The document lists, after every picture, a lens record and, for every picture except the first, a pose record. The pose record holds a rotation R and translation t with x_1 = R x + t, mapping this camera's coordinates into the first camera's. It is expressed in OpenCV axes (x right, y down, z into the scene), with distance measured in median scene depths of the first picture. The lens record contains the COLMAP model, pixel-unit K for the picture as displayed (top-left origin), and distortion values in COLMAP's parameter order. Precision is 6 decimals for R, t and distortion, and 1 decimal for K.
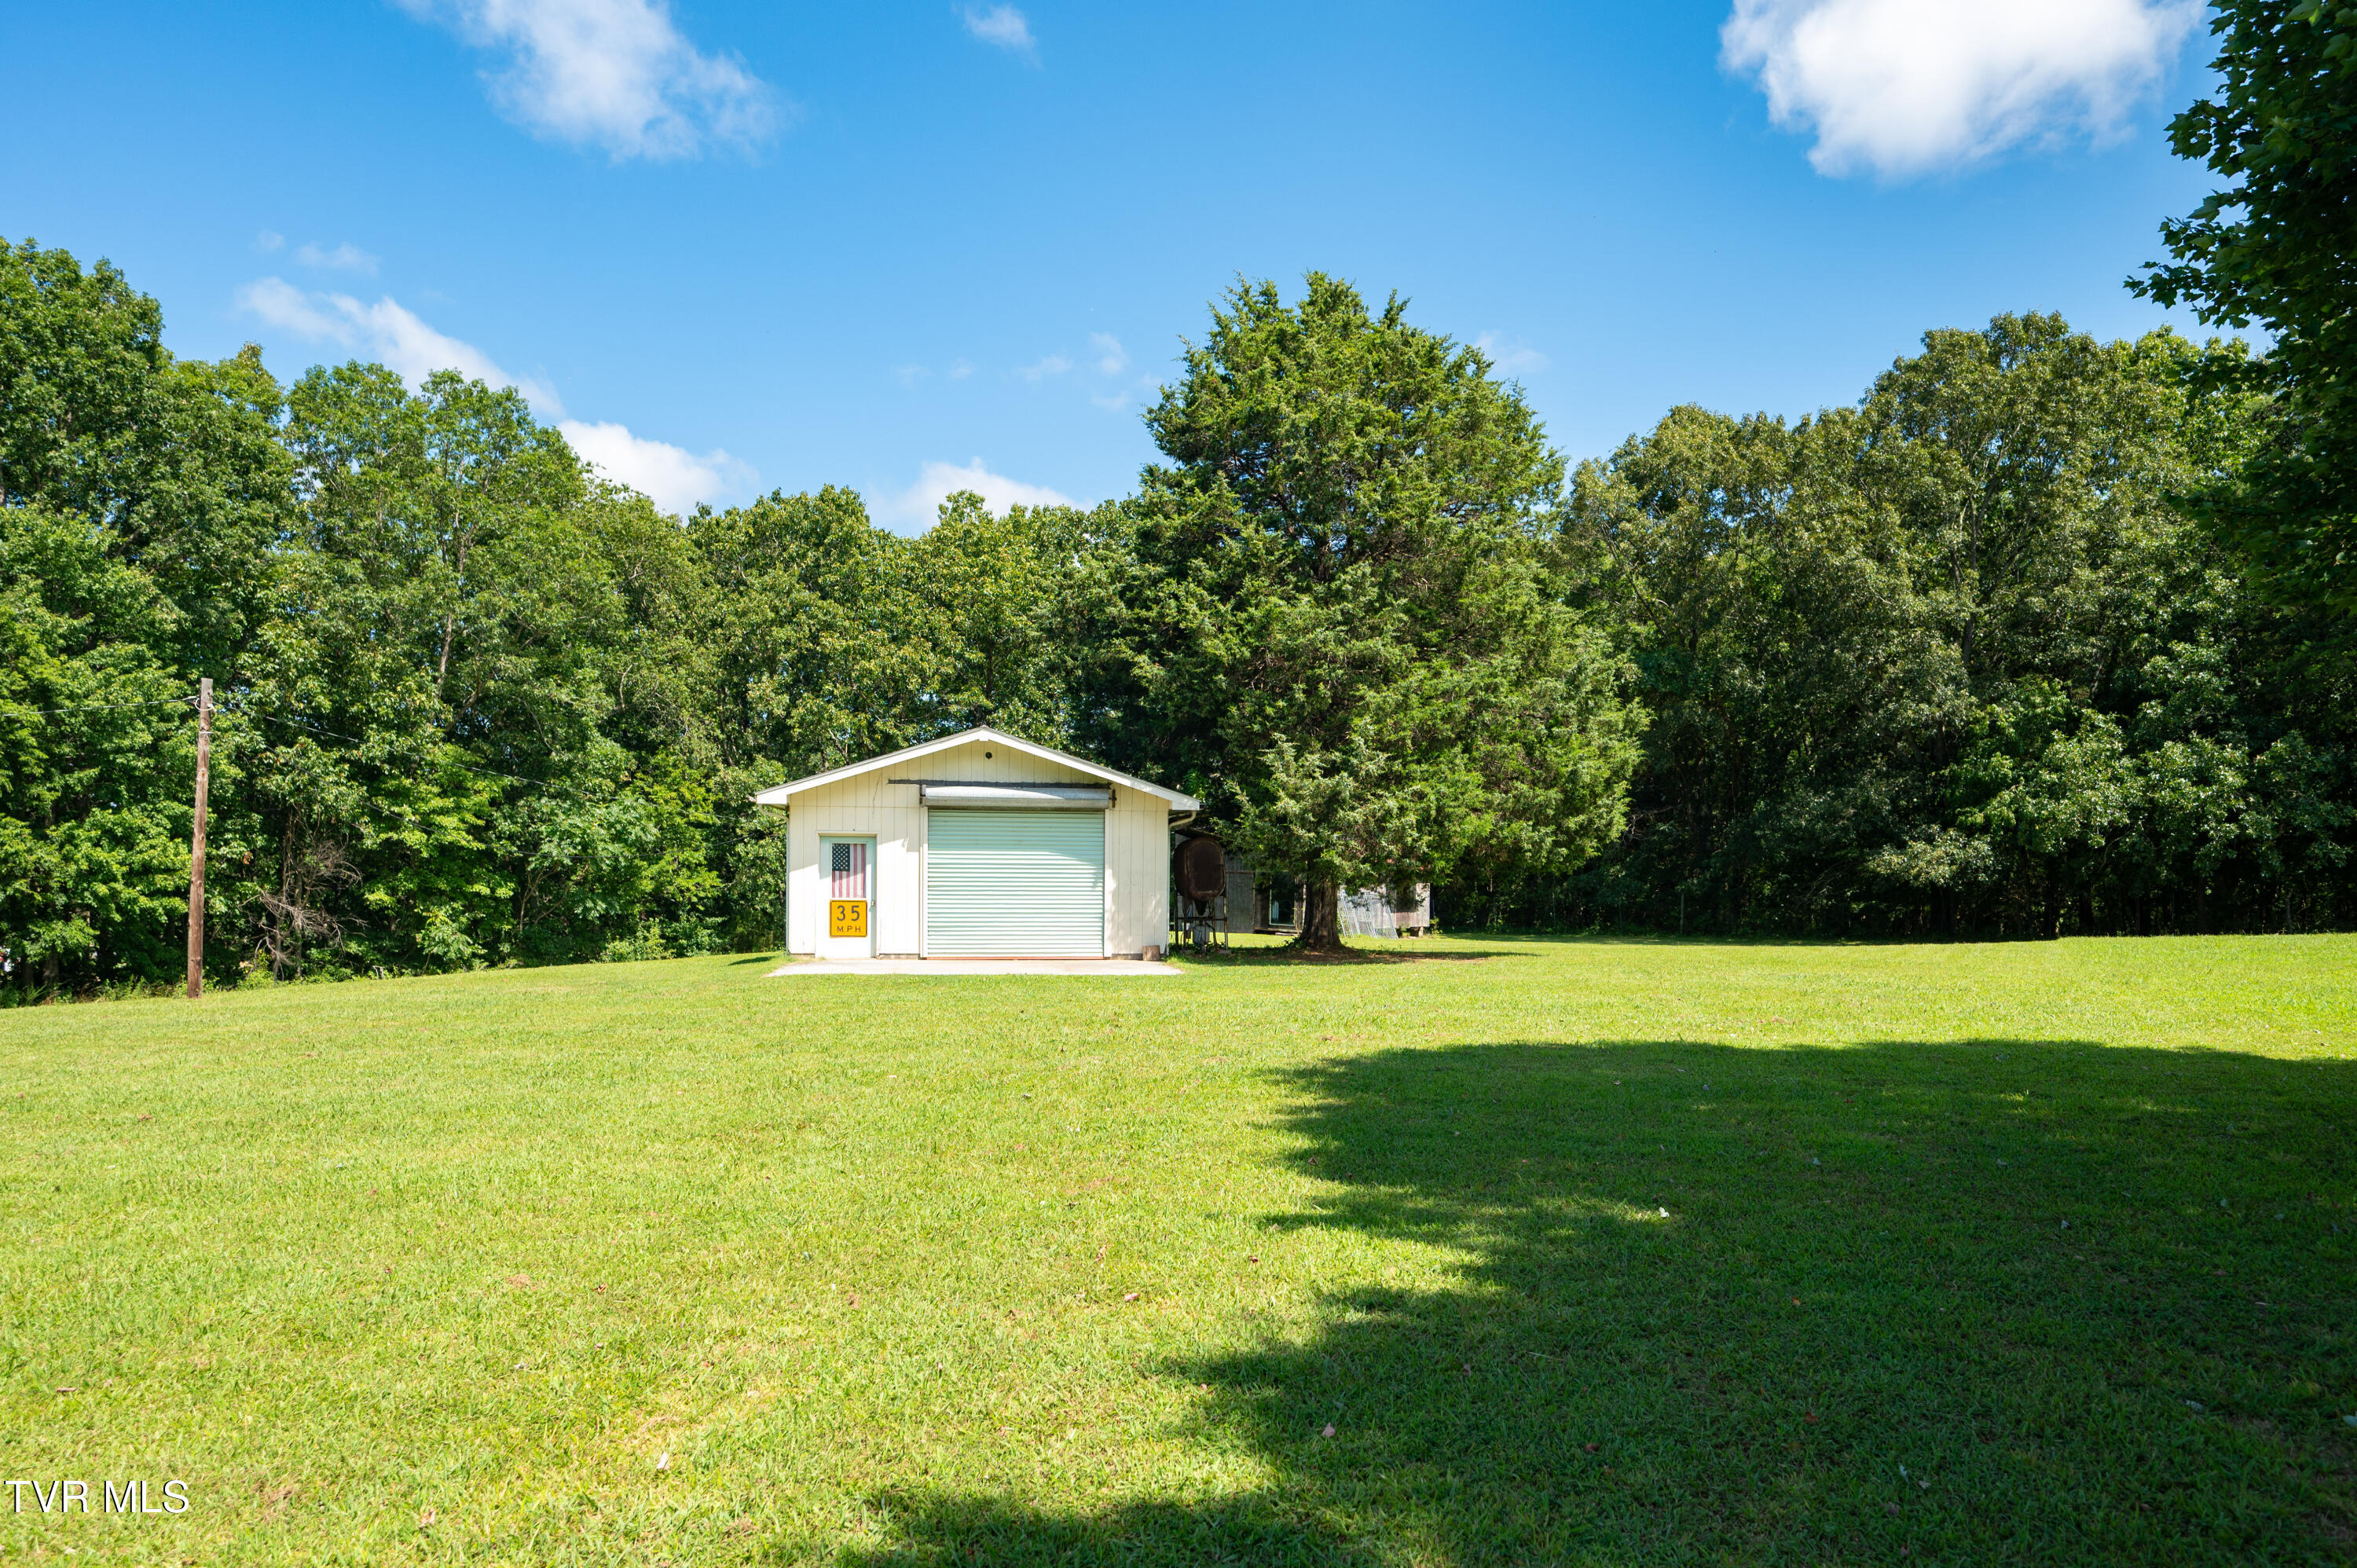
lens RADIAL K [[1455.0, 0, 1173.6], [0, 1455.0, 932.6], [0, 0, 1]] dist [-0.002438, -0.000711]
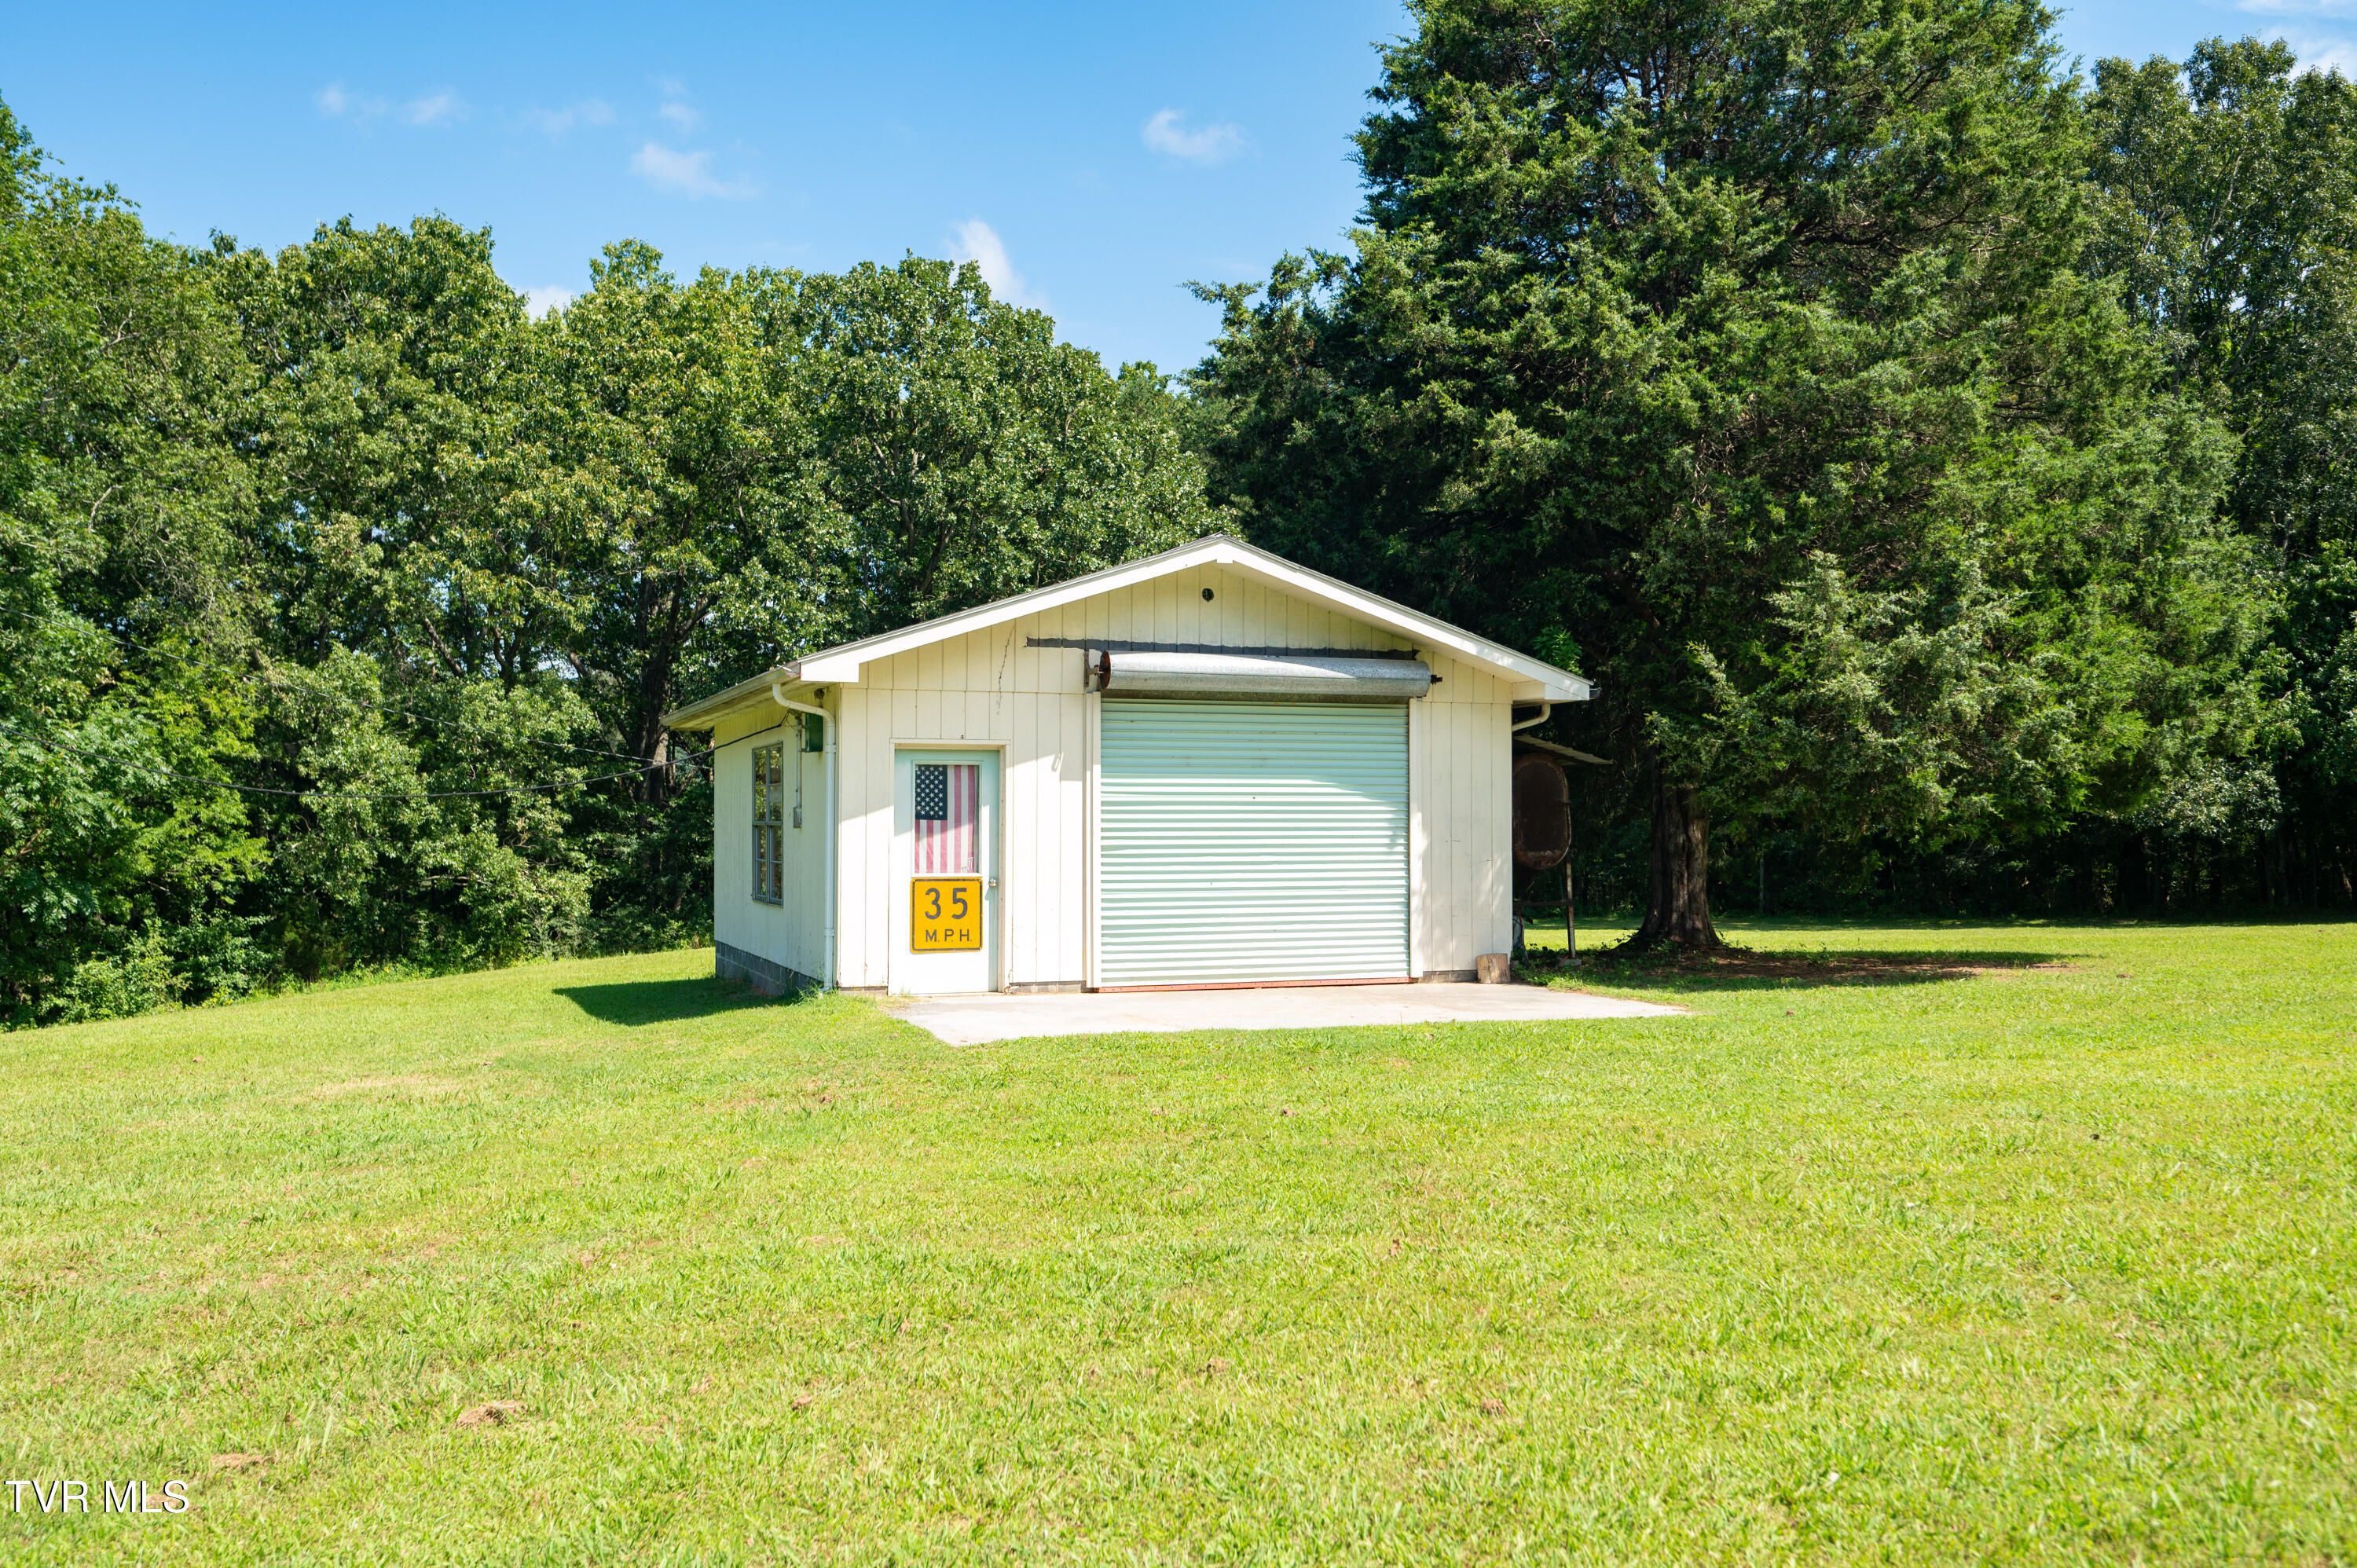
lens RADIAL K [[2057.7, 0, 1178.5], [0, 2057.7, 784.0], [0, 0, 1]] dist [-0.008604, 0.004991]
pose [[0.981285, -0.006977, 0.192437, -0.126499], [0.019778, 0.997710, -0.064681, -0.003144], [-0.191545, 0.067277, 0.979175, 0.129613]]
